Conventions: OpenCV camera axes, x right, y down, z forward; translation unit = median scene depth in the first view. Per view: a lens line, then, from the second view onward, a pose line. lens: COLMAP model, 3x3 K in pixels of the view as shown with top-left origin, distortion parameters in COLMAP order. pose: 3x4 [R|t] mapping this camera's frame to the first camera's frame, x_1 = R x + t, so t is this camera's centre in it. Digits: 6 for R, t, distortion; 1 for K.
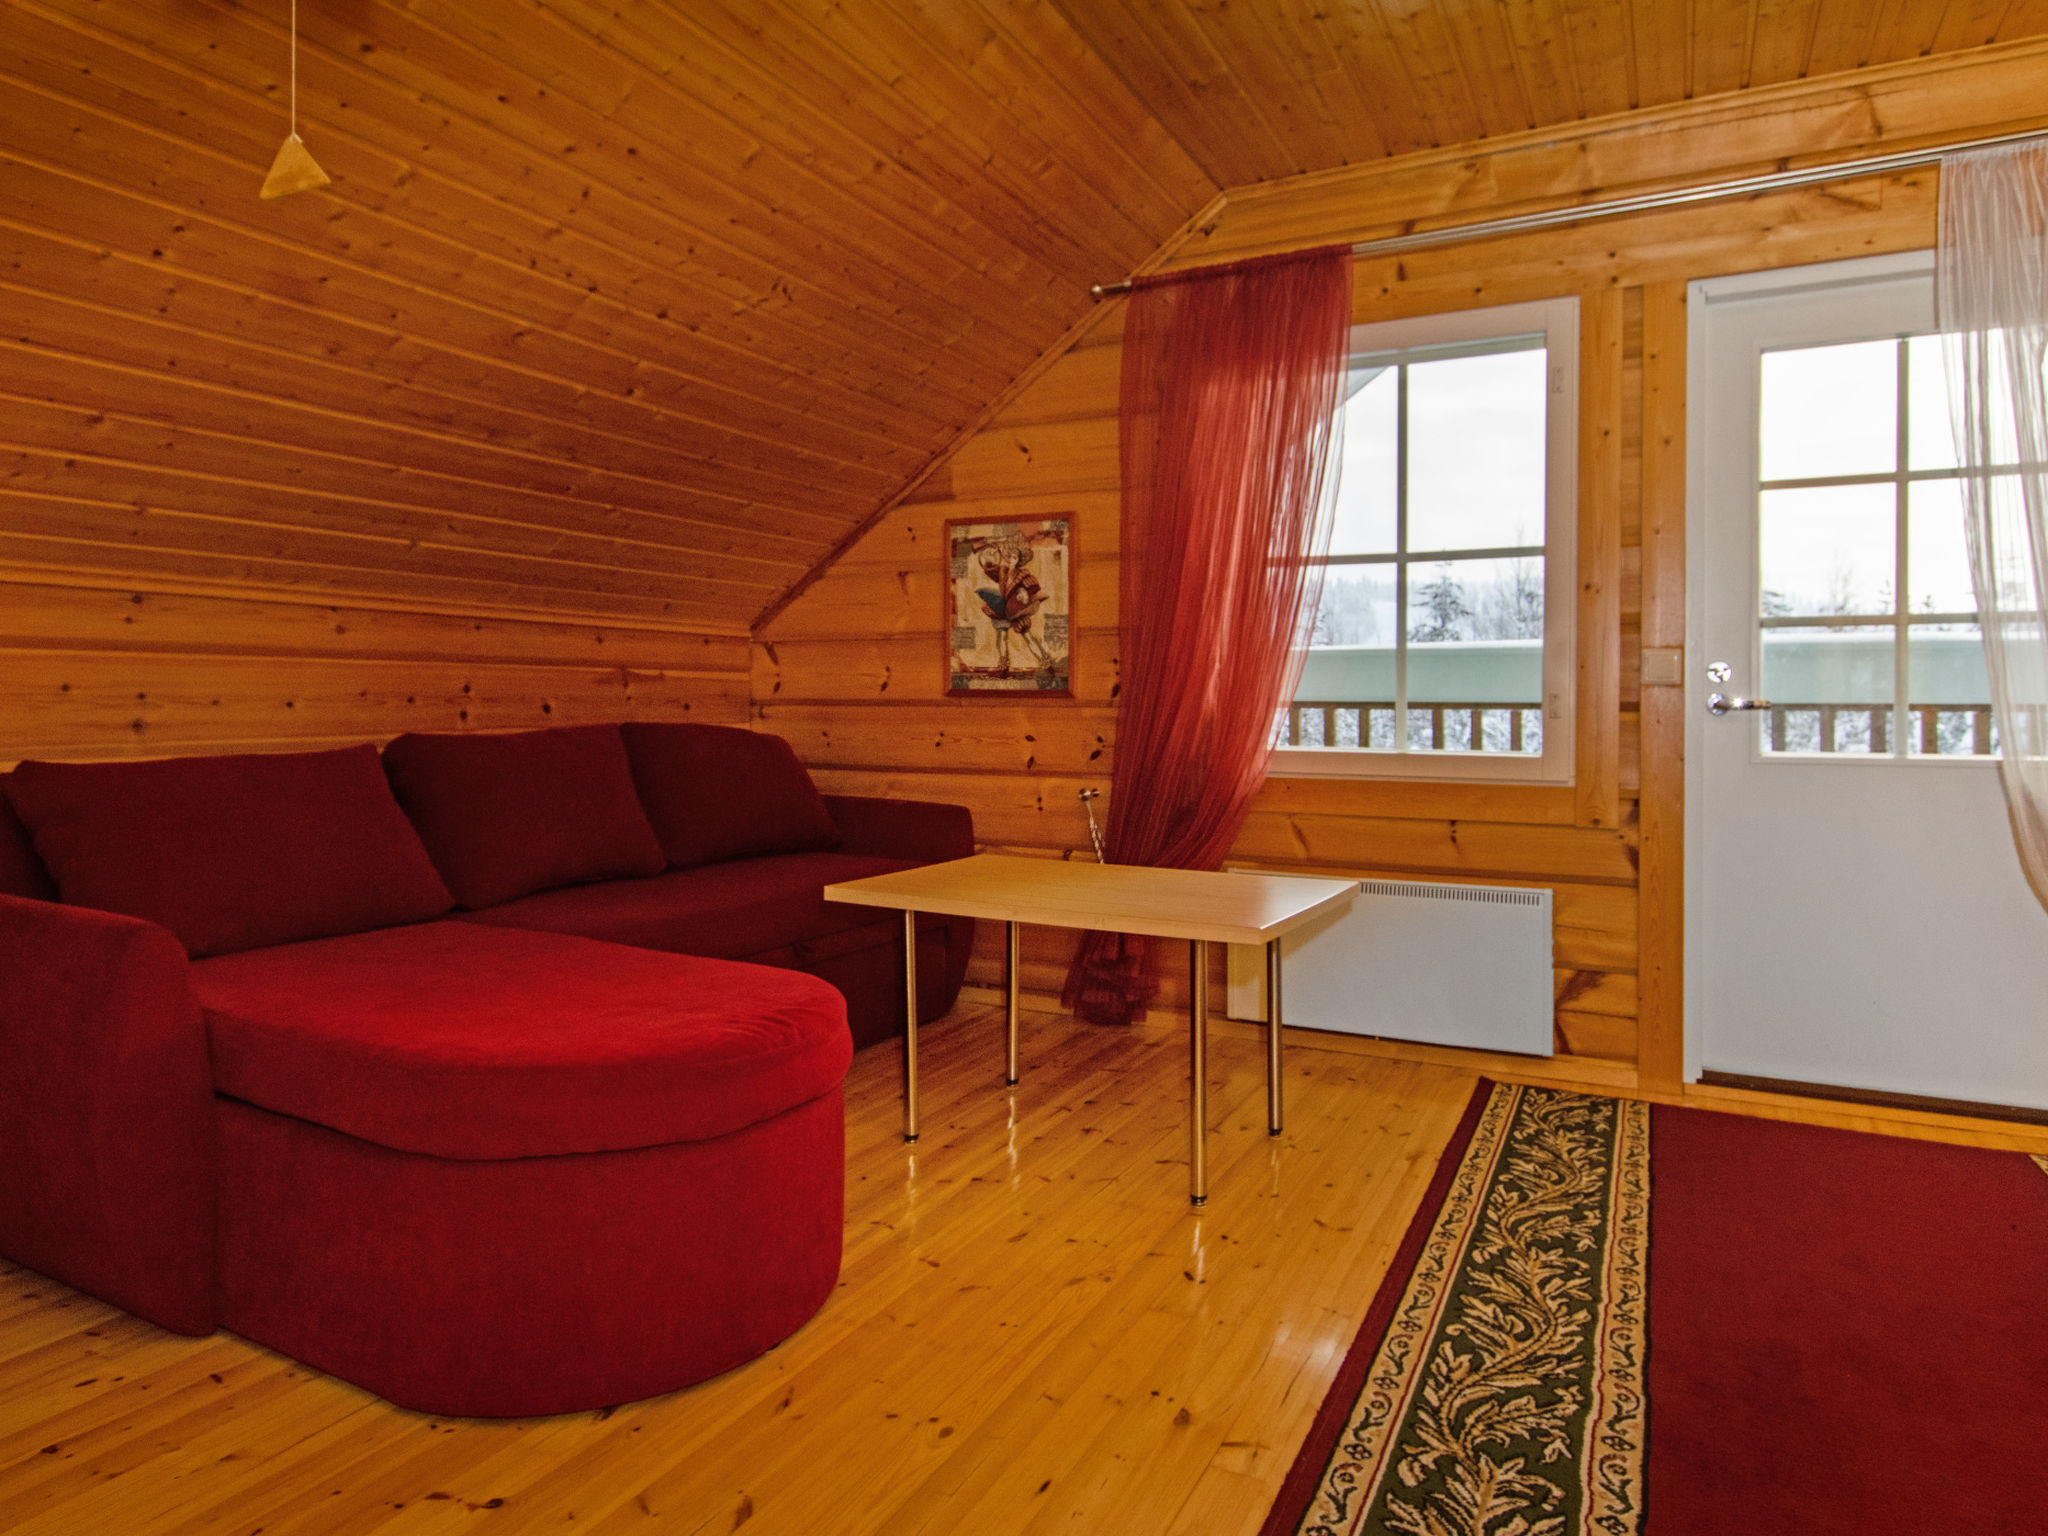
lens RADIAL K [[1213.0, 0, 1025.3], [0, 1213.0, 762.7], [0, 0, 1]] dist [-0.002024, -0.000031]
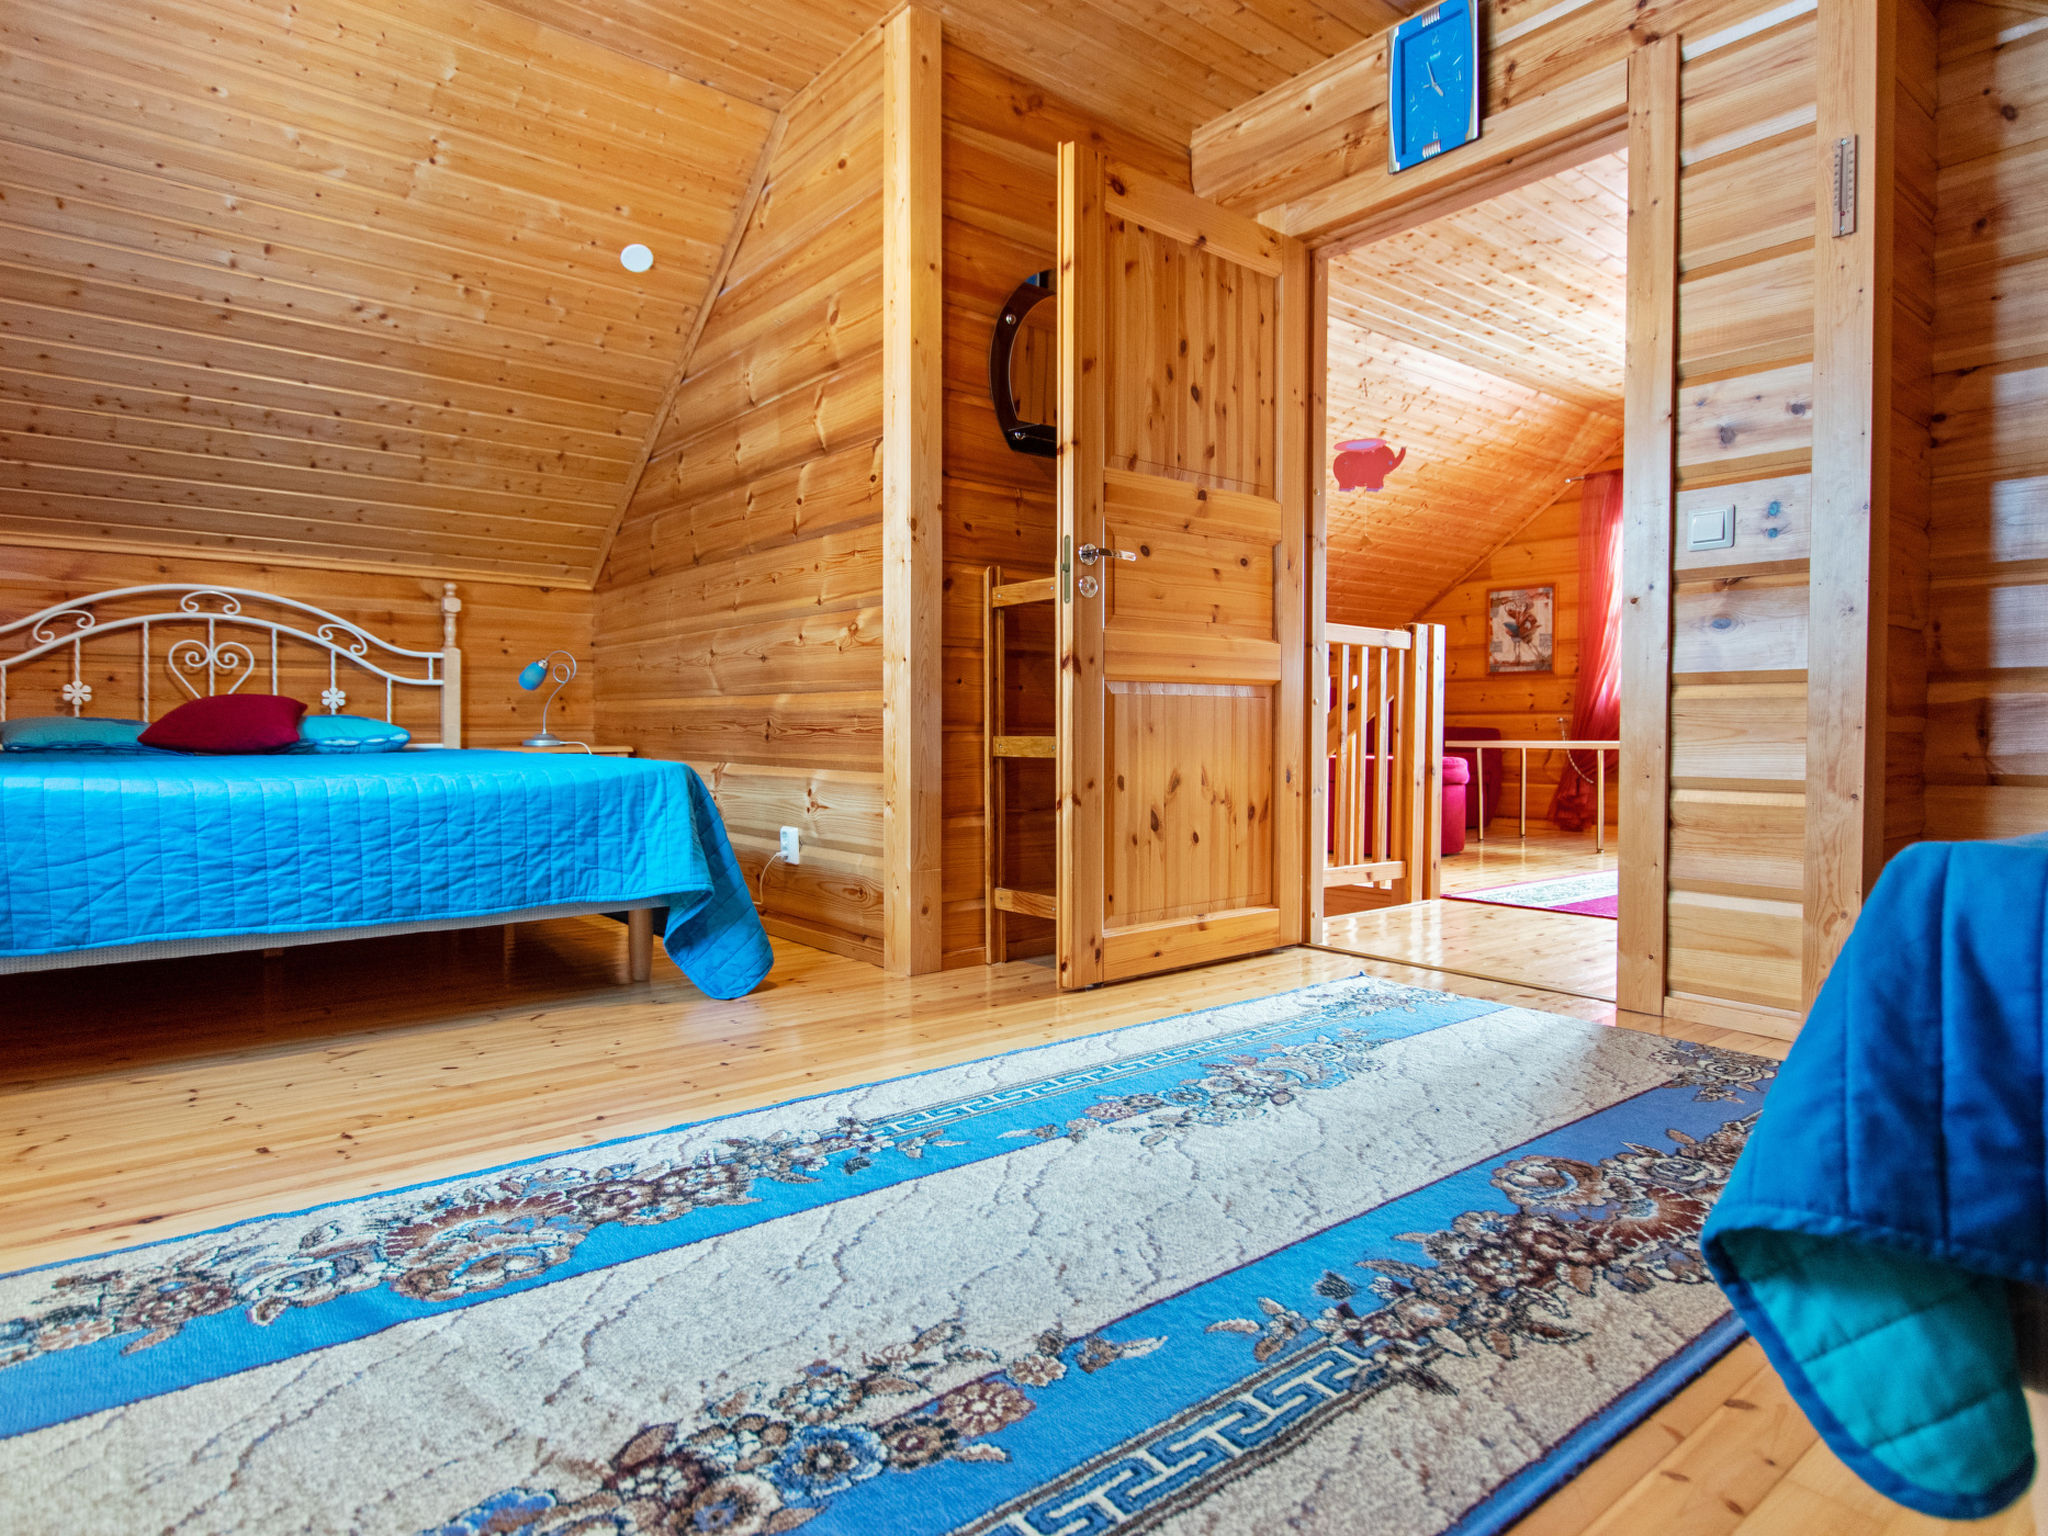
lens RADIAL K [[1172.1, 0, 1036.8], [0, 1172.1, 763.5], [0, 0, 1]] dist [-0.009517, -0.000569]
pose [[0.925326, 0.007963, -0.379089, -0.018488], [-0.017502, 0.999611, -0.021722, 0.150435], [0.378768, 0.026735, 0.925105, -1.113470]]
